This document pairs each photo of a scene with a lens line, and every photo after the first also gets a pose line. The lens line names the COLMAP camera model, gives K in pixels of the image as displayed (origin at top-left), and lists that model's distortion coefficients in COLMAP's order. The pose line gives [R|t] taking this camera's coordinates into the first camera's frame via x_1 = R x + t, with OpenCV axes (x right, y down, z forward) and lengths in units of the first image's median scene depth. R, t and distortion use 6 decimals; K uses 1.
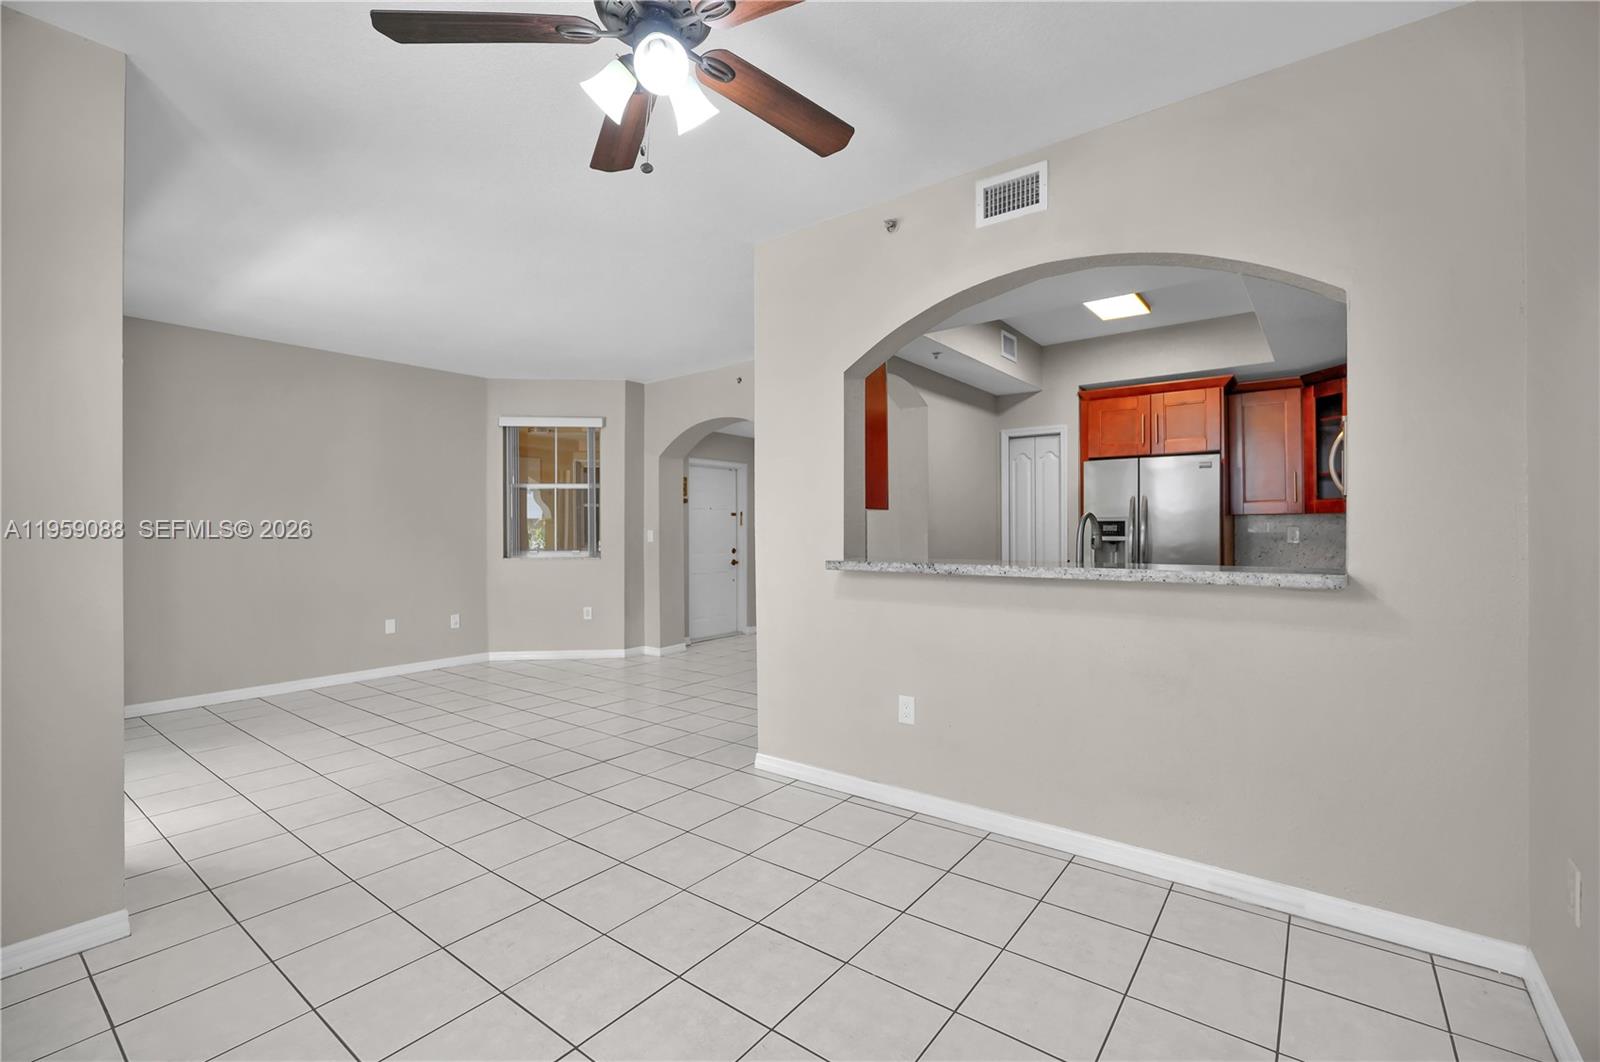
lens RADIAL K [[714.1, 0, 800.0], [0, 714.1, 531.0], [0, 0, 1]] dist [-0.003251, 0.000279]
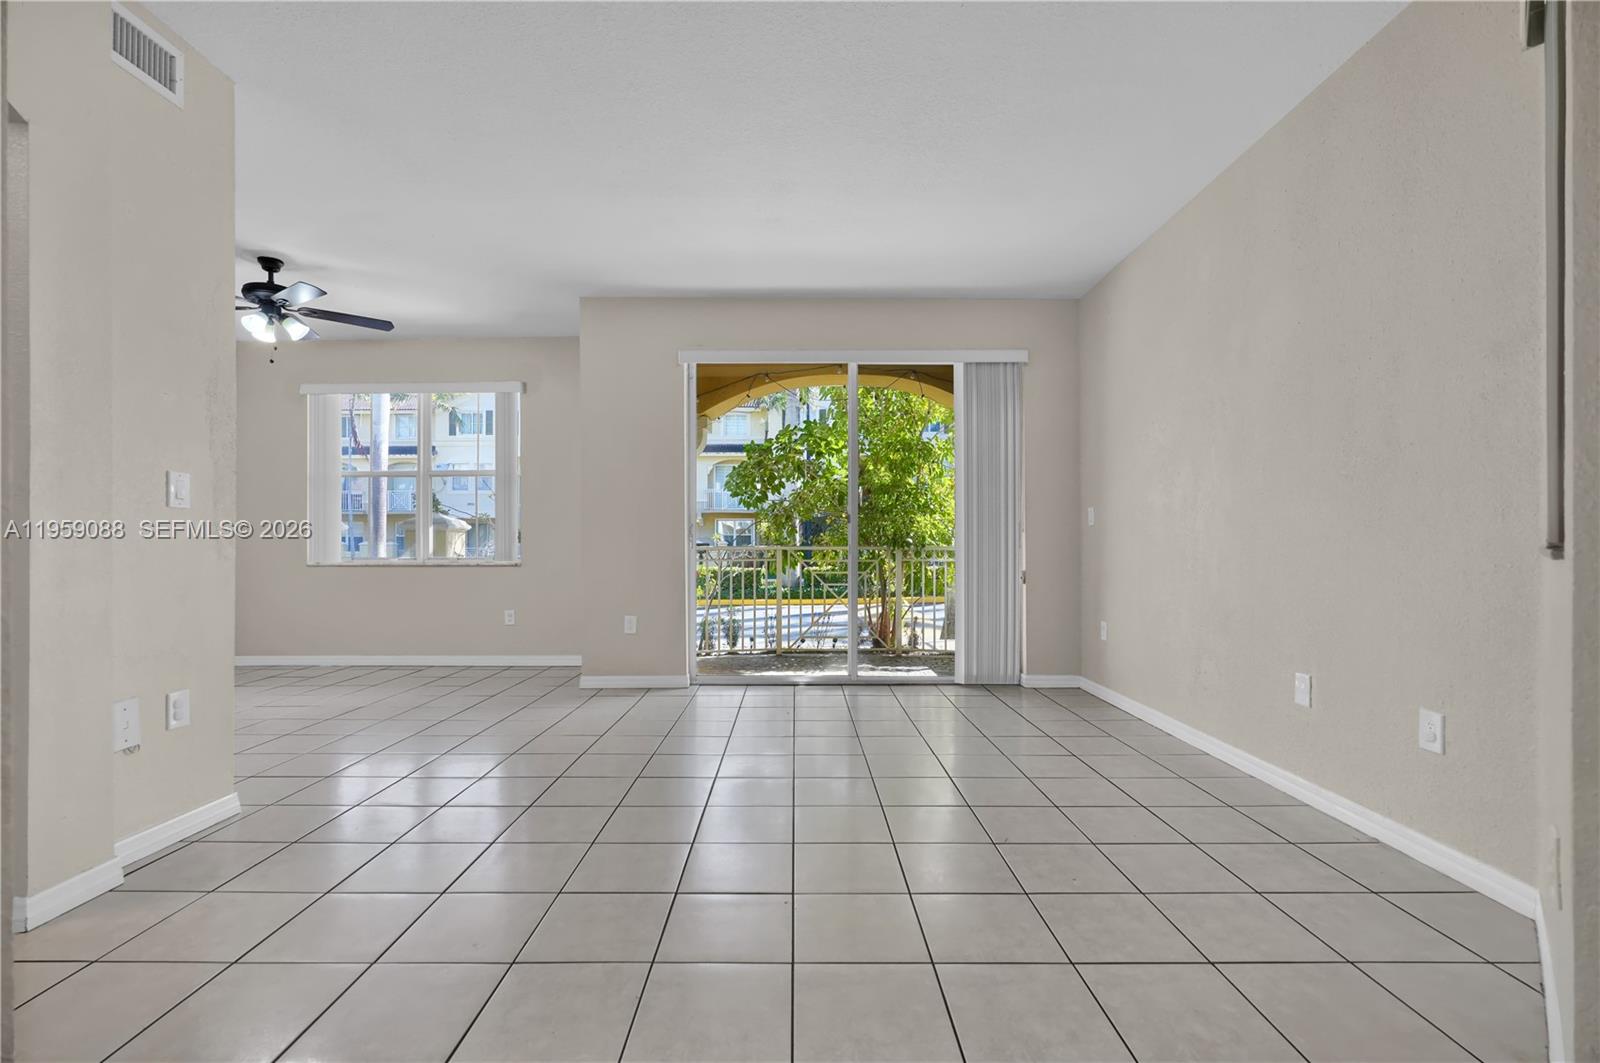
lens RADIAL K [[707.2, 0, 797.1], [0, 707.2, 543.4], [0, 0, 1]] dist [-0.008267, 0.000786]
pose [[-0.794472, 0.007816, -0.607251, -0.066265], [0.015175, 0.999860, -0.006984, 0.047234], [0.607112, -0.014763, -0.794479, 1.367638]]
